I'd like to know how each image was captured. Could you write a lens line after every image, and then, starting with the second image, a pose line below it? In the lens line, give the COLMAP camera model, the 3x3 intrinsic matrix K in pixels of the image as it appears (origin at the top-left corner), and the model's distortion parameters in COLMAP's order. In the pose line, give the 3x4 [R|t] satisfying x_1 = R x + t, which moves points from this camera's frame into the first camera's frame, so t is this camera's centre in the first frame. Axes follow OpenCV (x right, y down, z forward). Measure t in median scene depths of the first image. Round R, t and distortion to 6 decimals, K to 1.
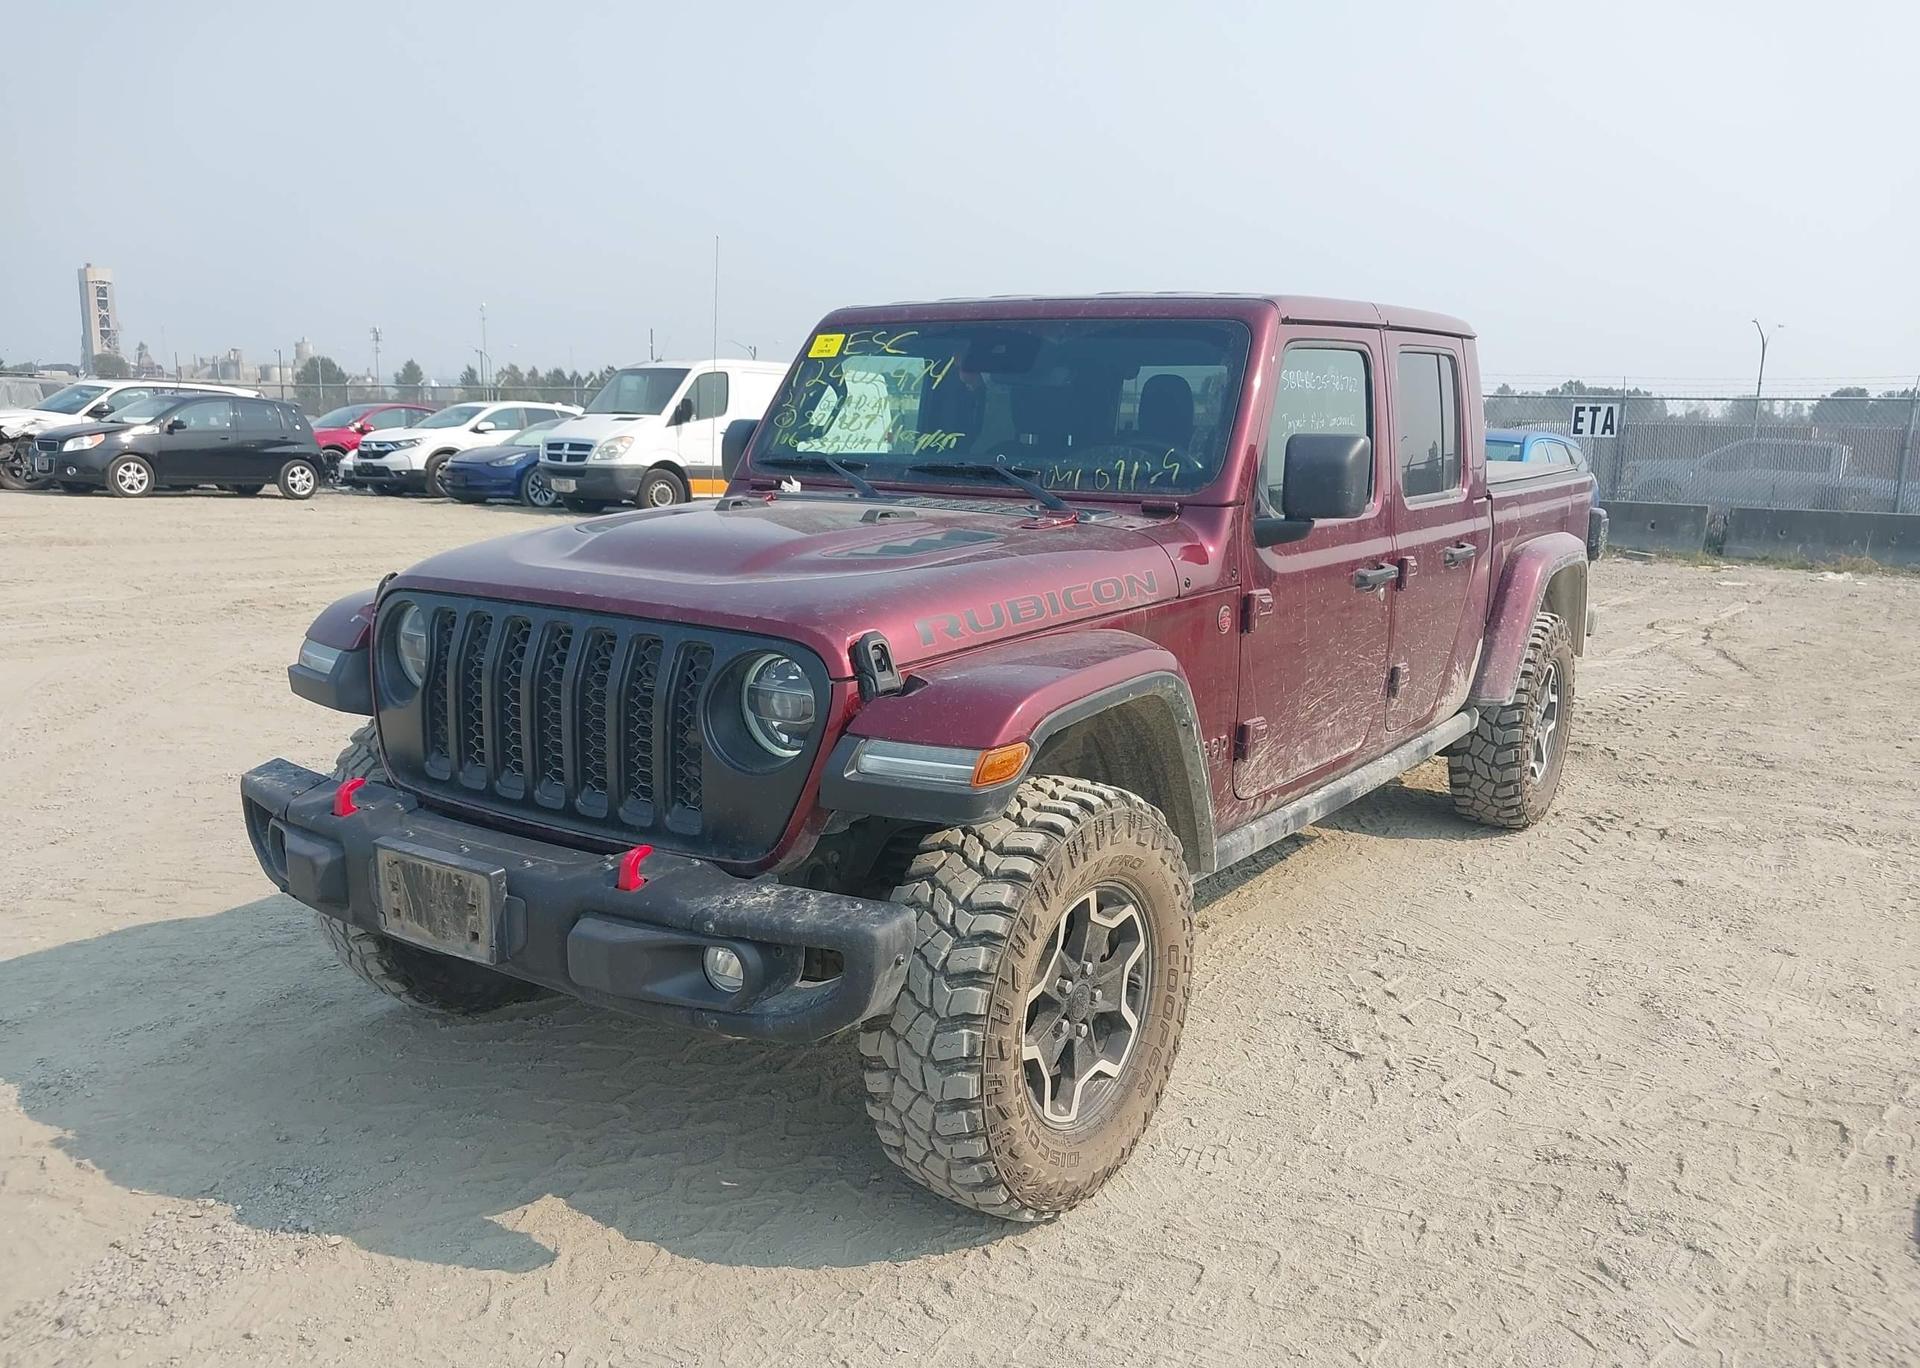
lens RADIAL K [[1508.5, 0, 990.7], [0, 1508.5, 709.6], [0, 0, 1]] dist [0.065301, -0.097637]
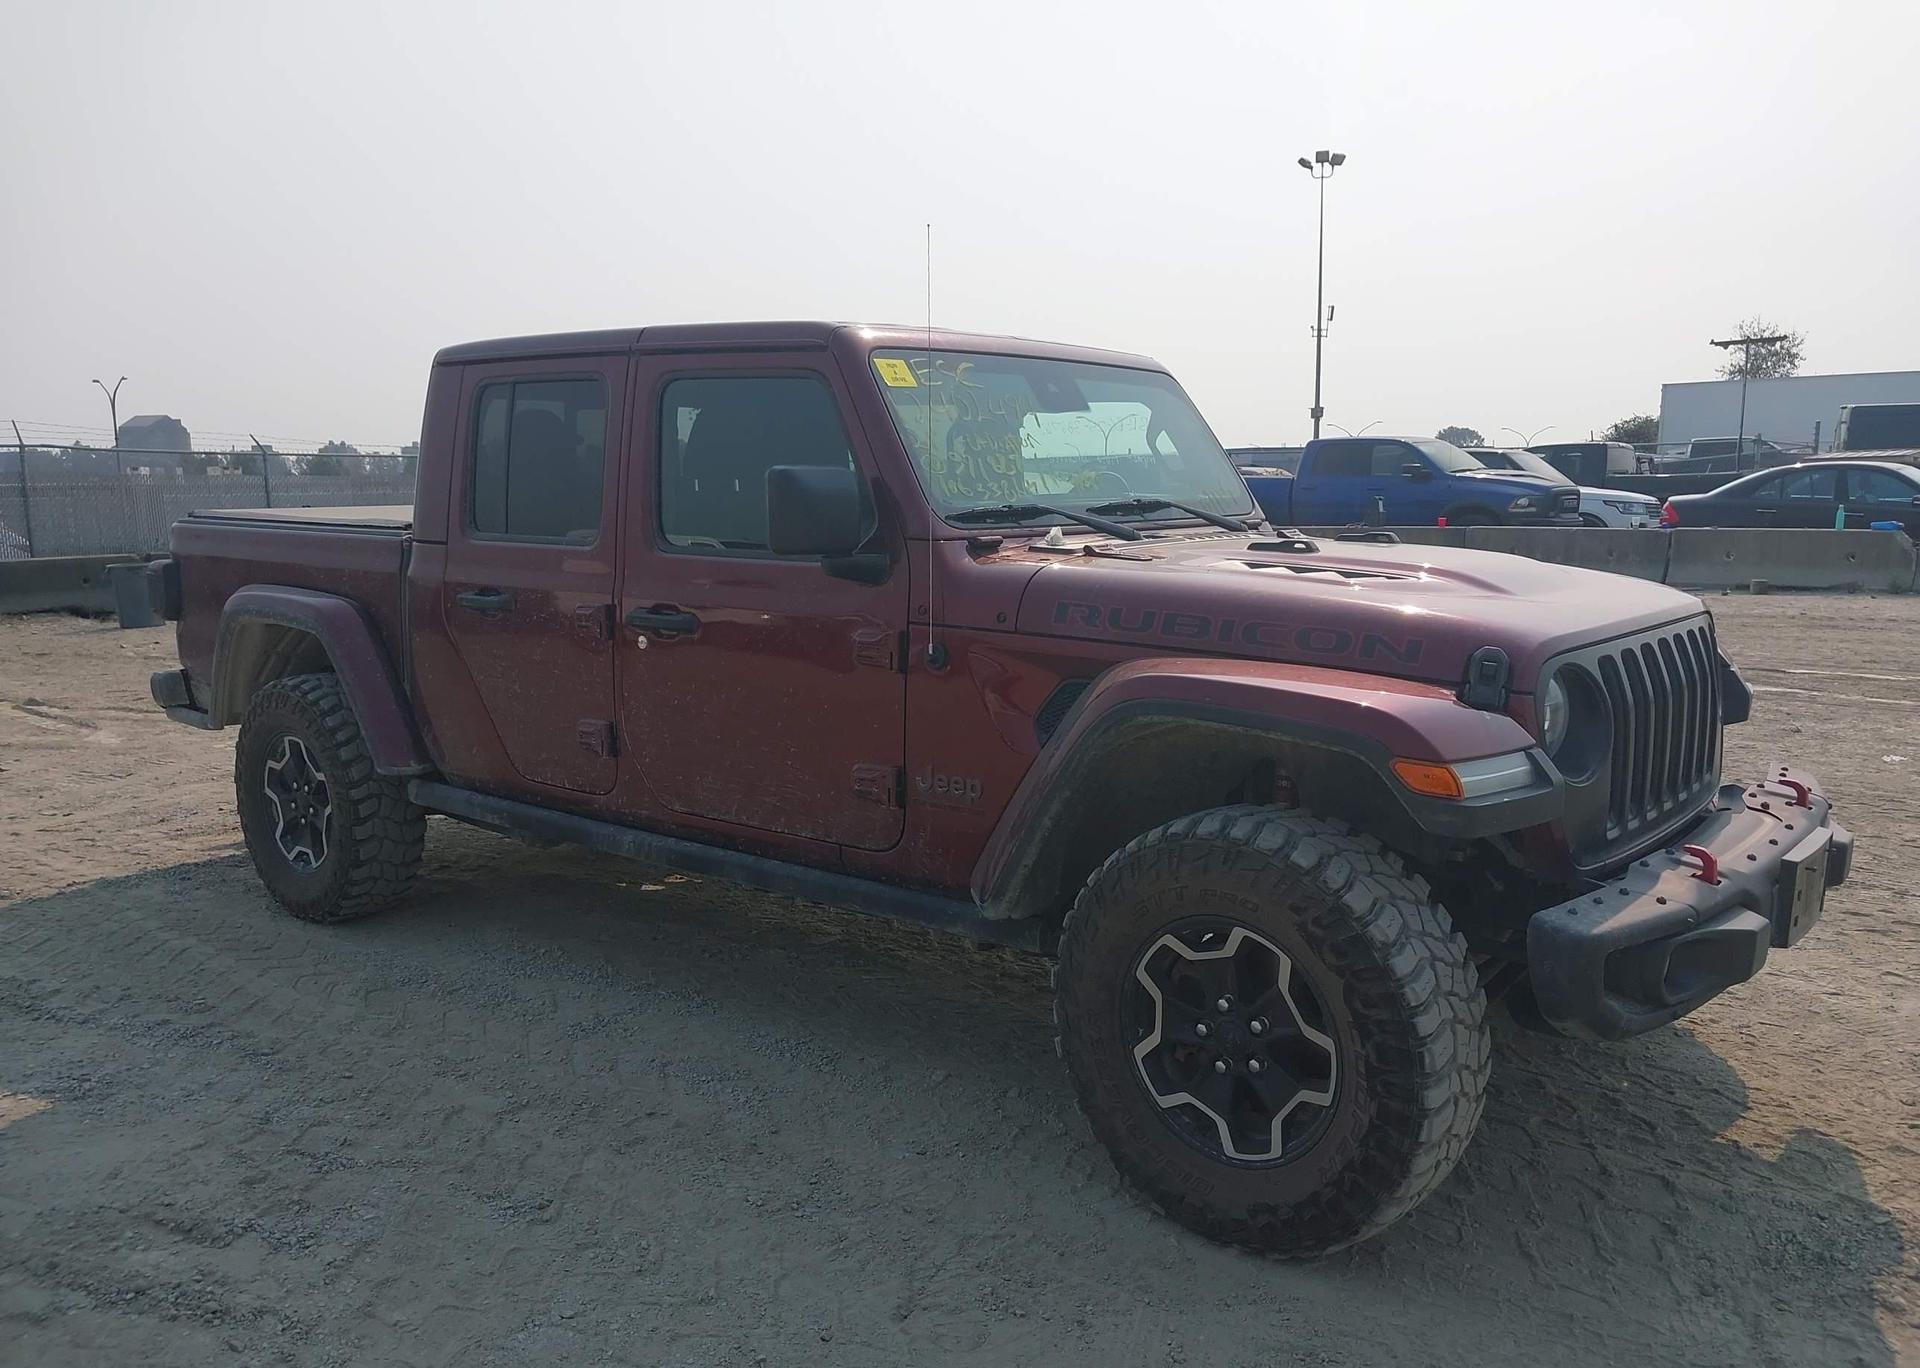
lens RADIAL K [[1508.5, 0, 978.9], [0, 1508.5, 712.2], [0, 0, 1]] dist [0.065301, -0.097637]
pose [[0.108535, -0.174273, 0.978698, -1.166512], [0.201960, 0.967848, 0.149944, -0.221728], [-0.973361, 0.181384, 0.140241, 1.100564]]
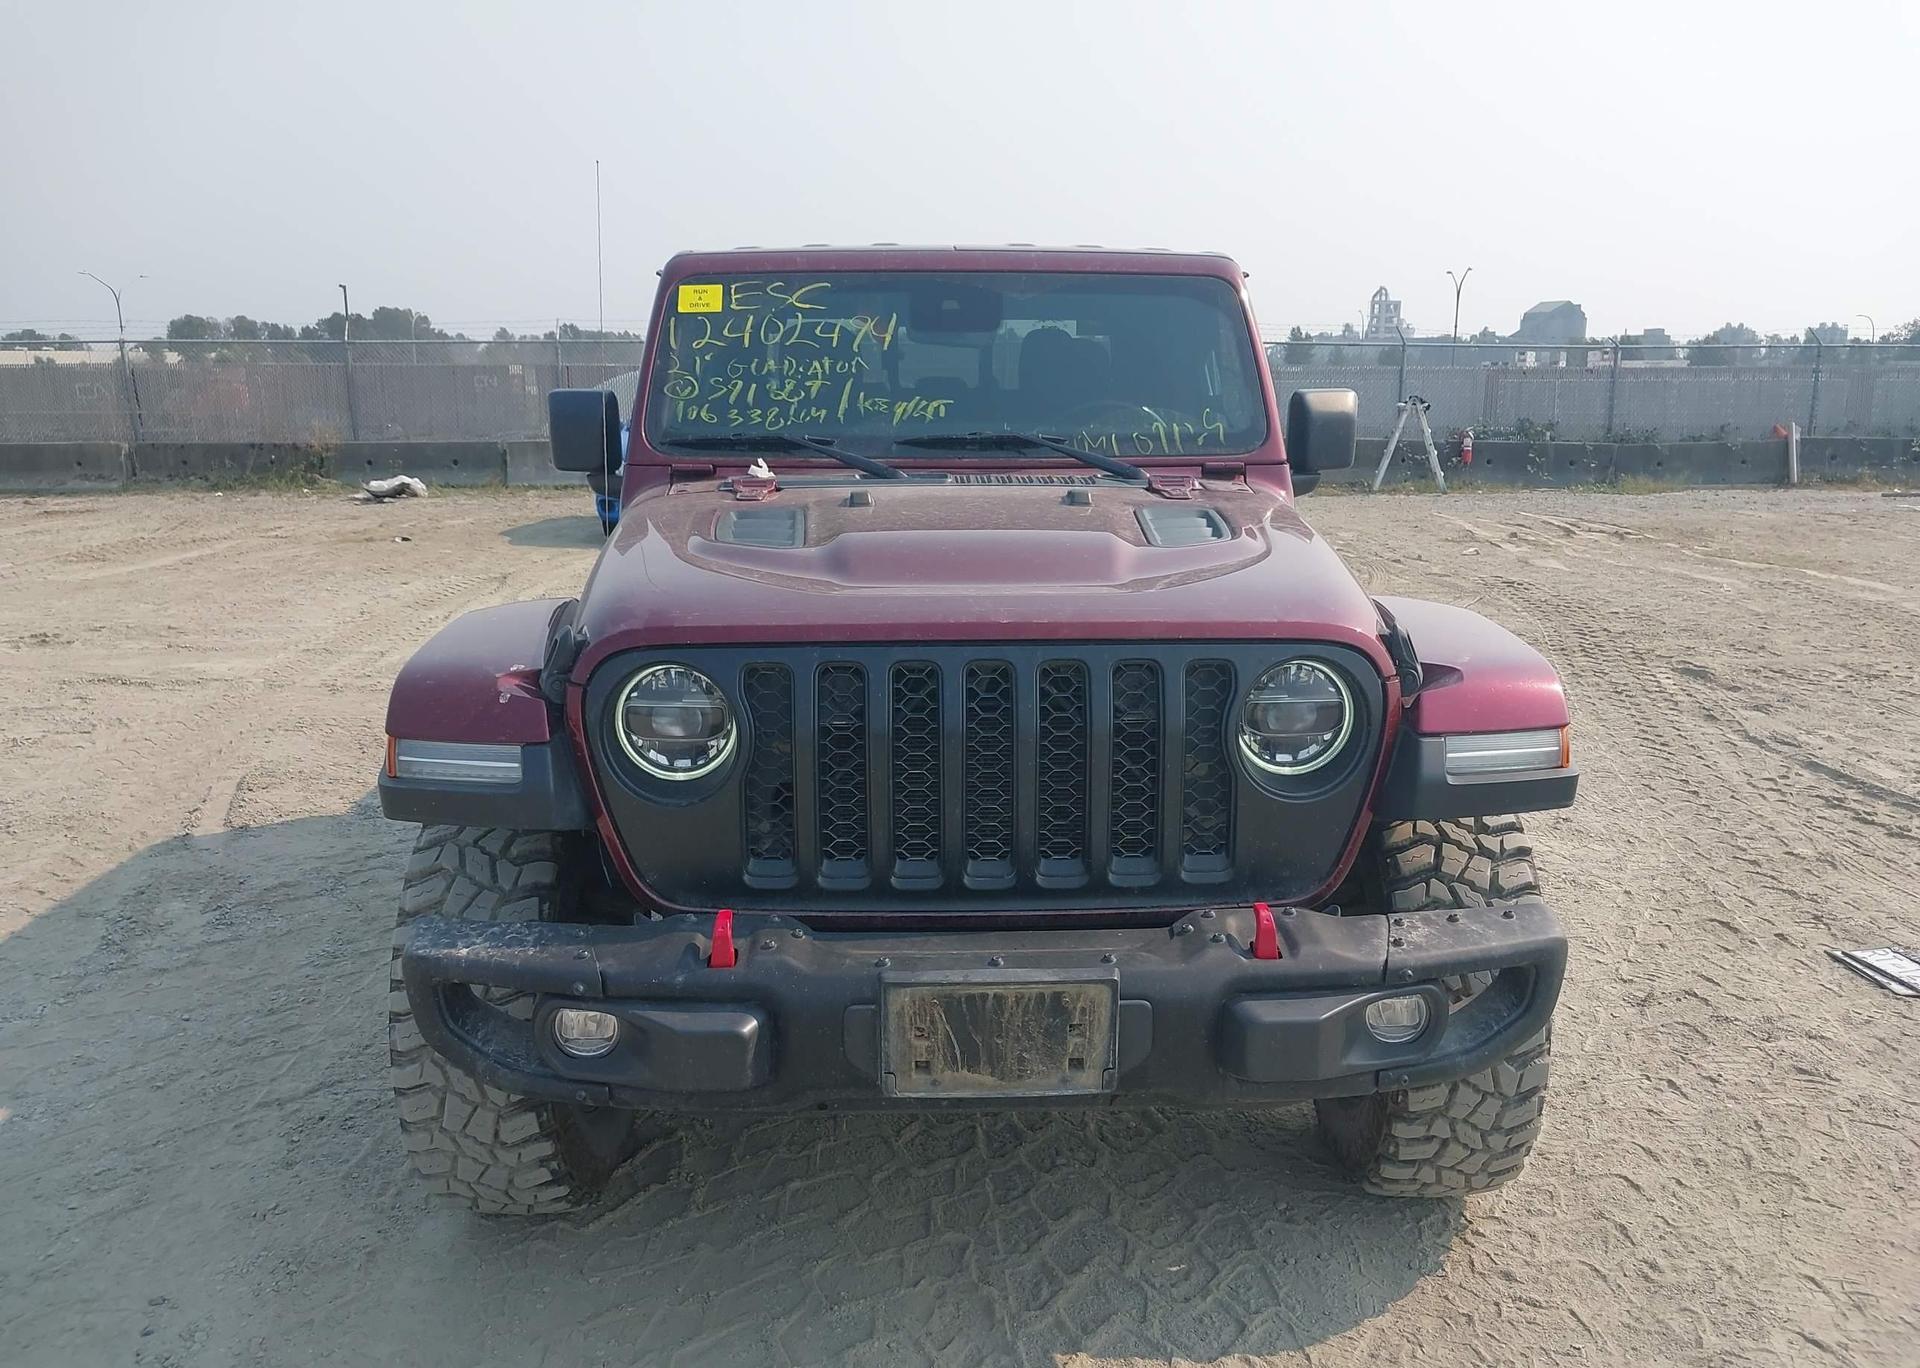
lens RADIAL K [[1508.5, 0, 945.5], [0, 1508.5, 704.6], [0, 0, 1]] dist [0.065301, -0.097637]
pose [[0.812764, -0.147129, 0.563710, -0.629157], [0.128910, 0.989019, 0.072272, -0.078445], [-0.568153, 0.013928, 0.822805, 0.301005]]
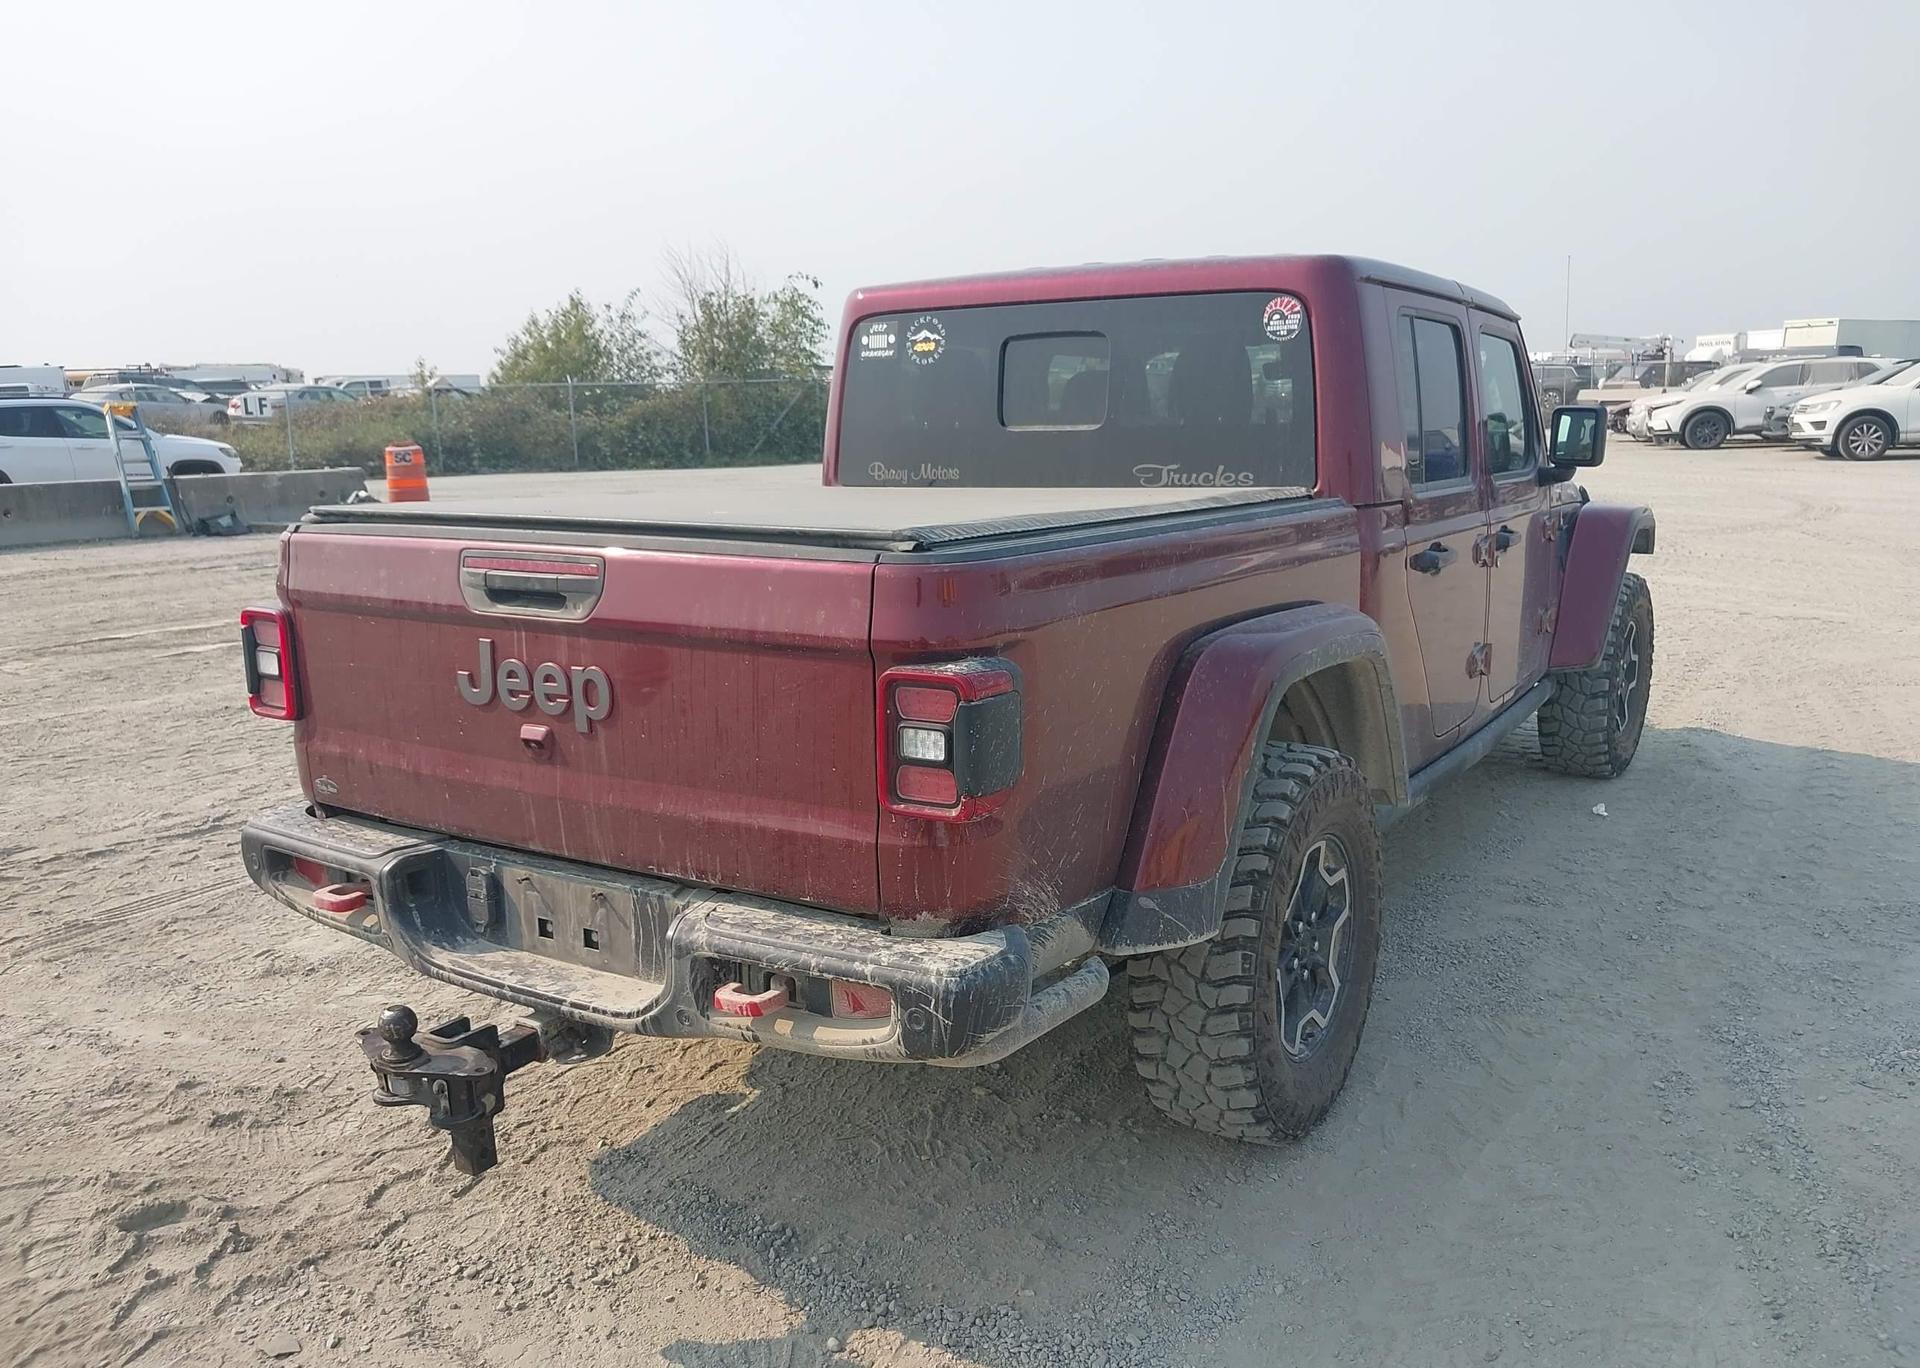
lens RADIAL K [[1508.5, 0, 968.1], [0, 1508.5, 759.4], [0, 0, 1]] dist [0.065301, -0.097637]
pose [[-0.999922, -0.001873, -0.012312, 0.380155], [-0.006748, 0.912417, 0.409207, -0.523688], [0.010467, 0.409258, -0.912359, 2.726754]]
